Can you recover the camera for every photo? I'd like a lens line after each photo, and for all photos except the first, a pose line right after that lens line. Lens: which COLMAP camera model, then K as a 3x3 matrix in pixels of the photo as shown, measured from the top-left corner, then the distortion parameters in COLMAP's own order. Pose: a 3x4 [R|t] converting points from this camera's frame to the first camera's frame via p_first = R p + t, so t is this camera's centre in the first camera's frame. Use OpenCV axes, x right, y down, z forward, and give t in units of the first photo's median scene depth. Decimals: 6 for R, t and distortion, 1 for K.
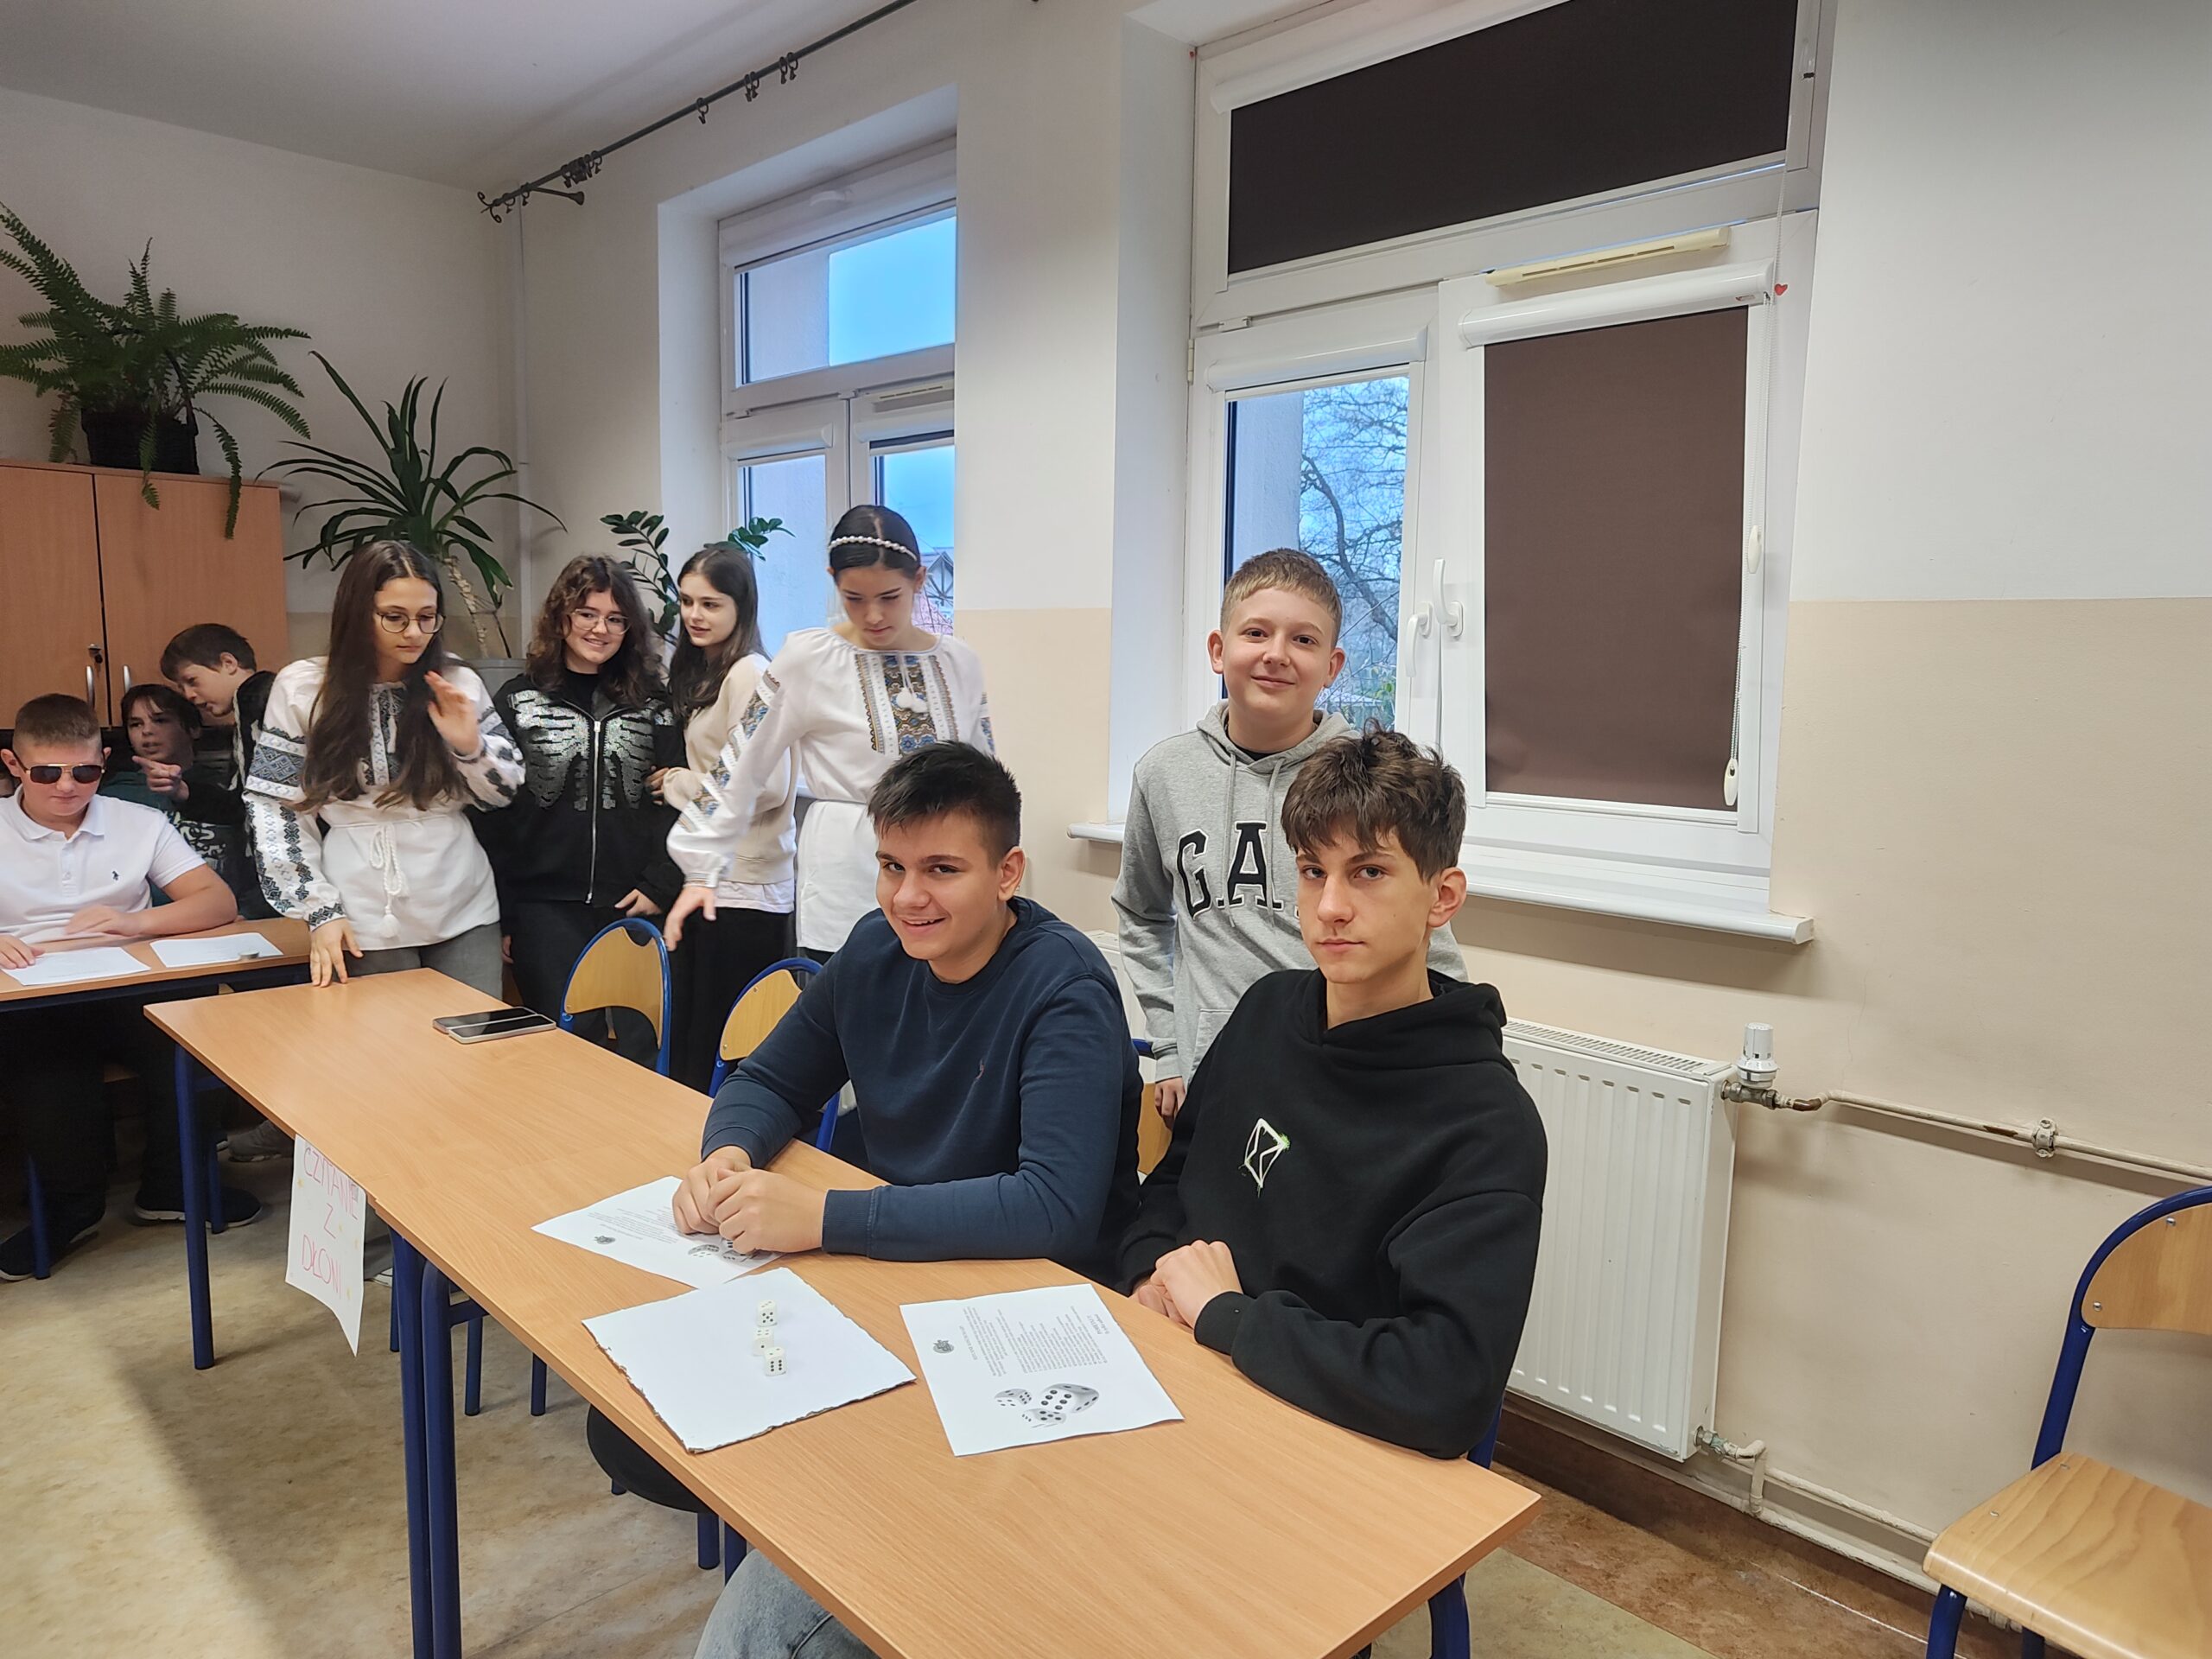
lens RADIAL K [[1503.6, 0, 1106.0], [0, 1503.6, 829.5], [0, 0, 1]] dist [0.007020, 0.044070]
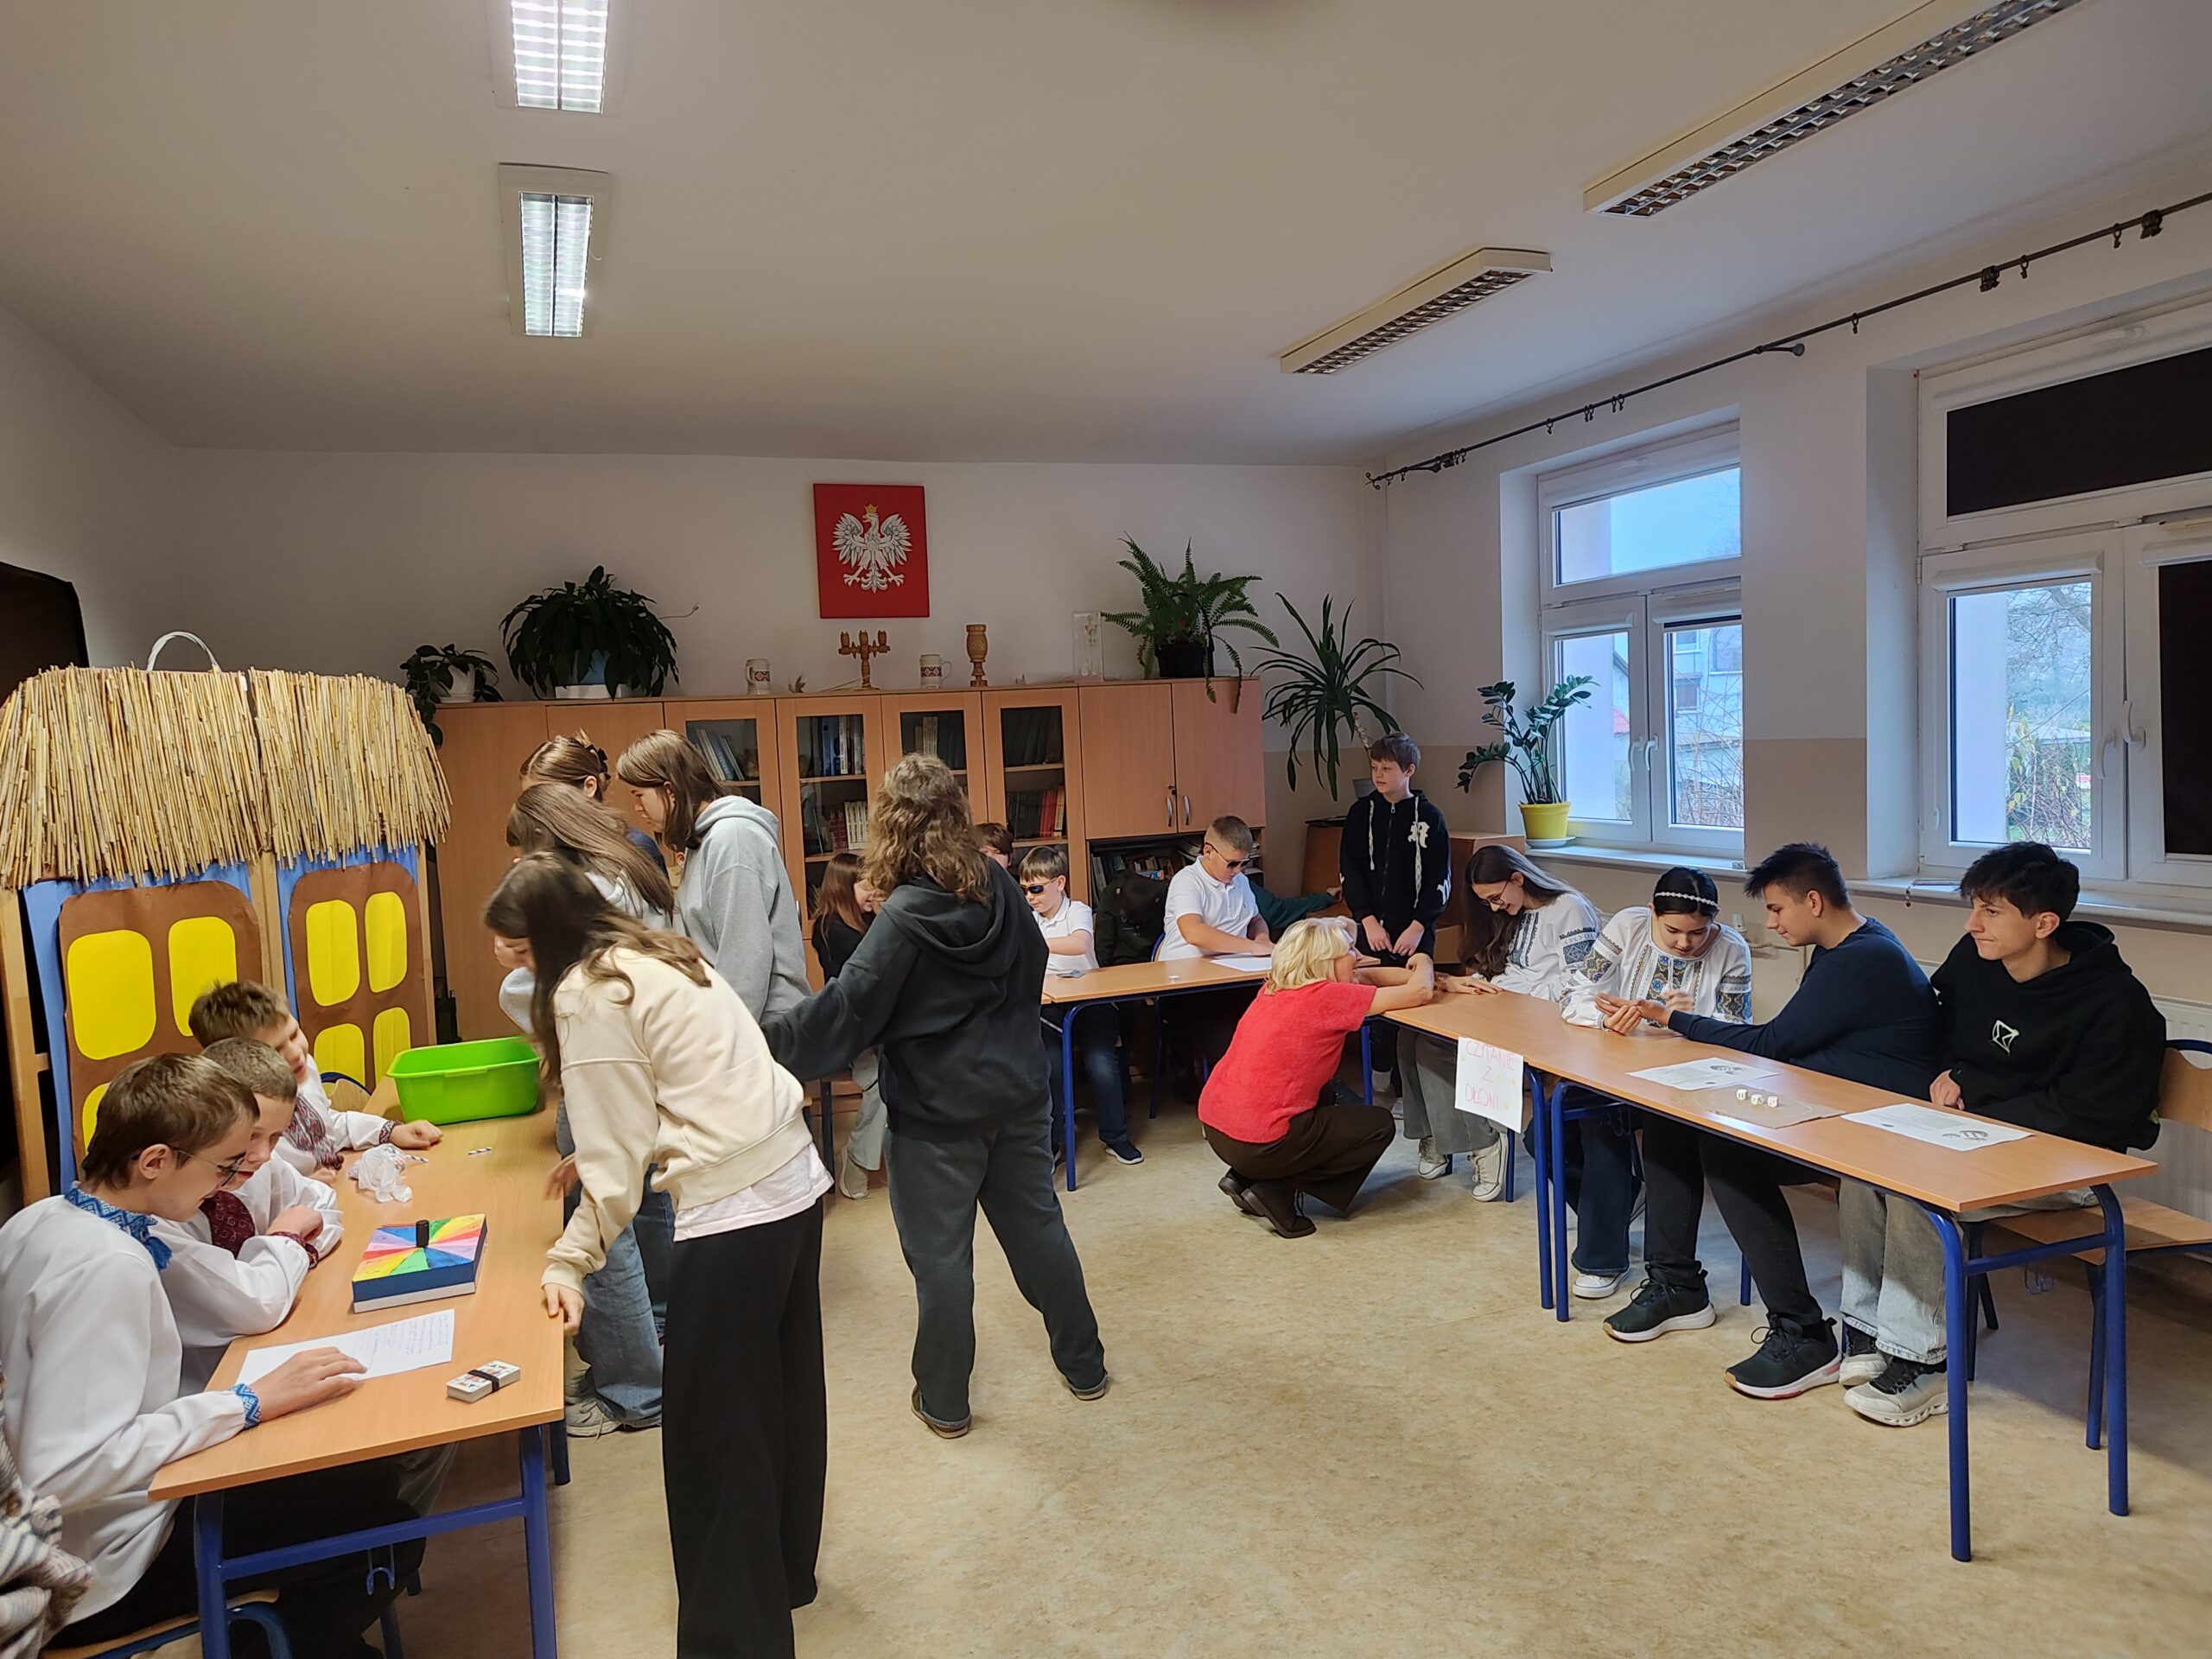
lens RADIAL K [[1503.6, 0, 1106.0], [0, 1503.6, 829.5], [0, 0, 1]] dist [0.007020, 0.044070]
pose [[0.915488, -0.029545, -0.401259, -0.065237], [0.009033, 0.998558, -0.052915, 0.014014], [0.402244, 0.044819, 0.914435, -0.512335]]
